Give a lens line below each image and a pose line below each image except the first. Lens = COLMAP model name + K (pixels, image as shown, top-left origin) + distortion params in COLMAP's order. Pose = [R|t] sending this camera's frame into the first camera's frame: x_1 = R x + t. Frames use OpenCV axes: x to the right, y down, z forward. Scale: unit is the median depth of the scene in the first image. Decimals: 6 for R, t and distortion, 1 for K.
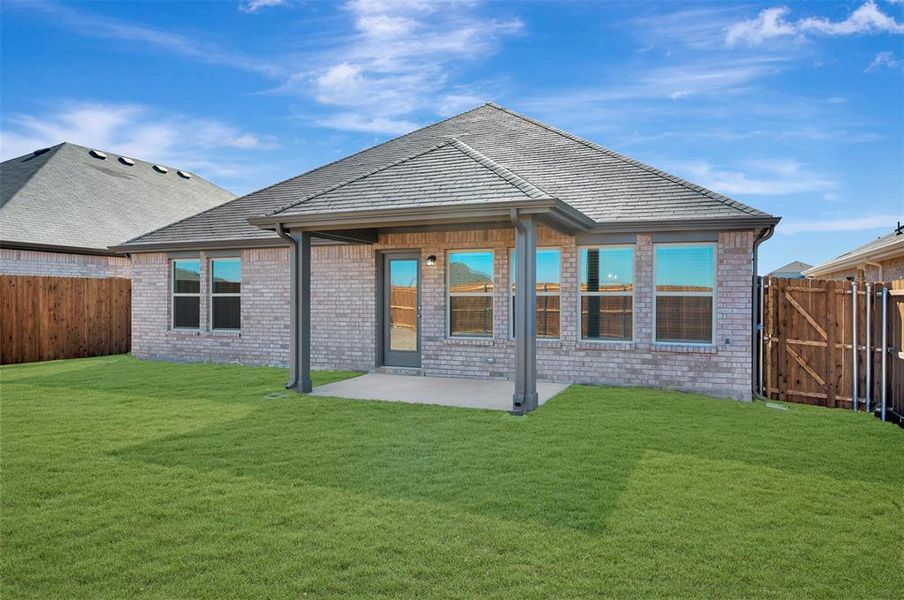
lens RADIAL K [[583.4, 0, 452.0], [0, 583.4, 300.0], [0, 0, 1]] dist [0.001643, 0.000623]
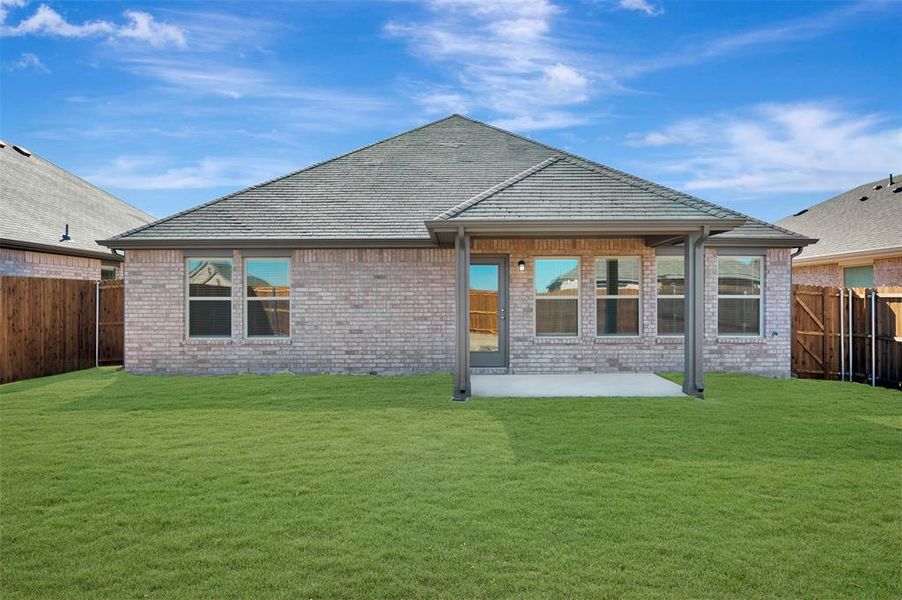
lens RADIAL K [[582.2, 0, 451.0], [0, 582.2, 300.0], [0, 0, 1]] dist [0.001643, 0.000623]
pose [[0.926069, -0.004111, 0.377332, -0.548089], [0.005910, 0.999976, -0.003609, -0.001842], [-0.377308, 0.005572, 0.926071, 0.061780]]
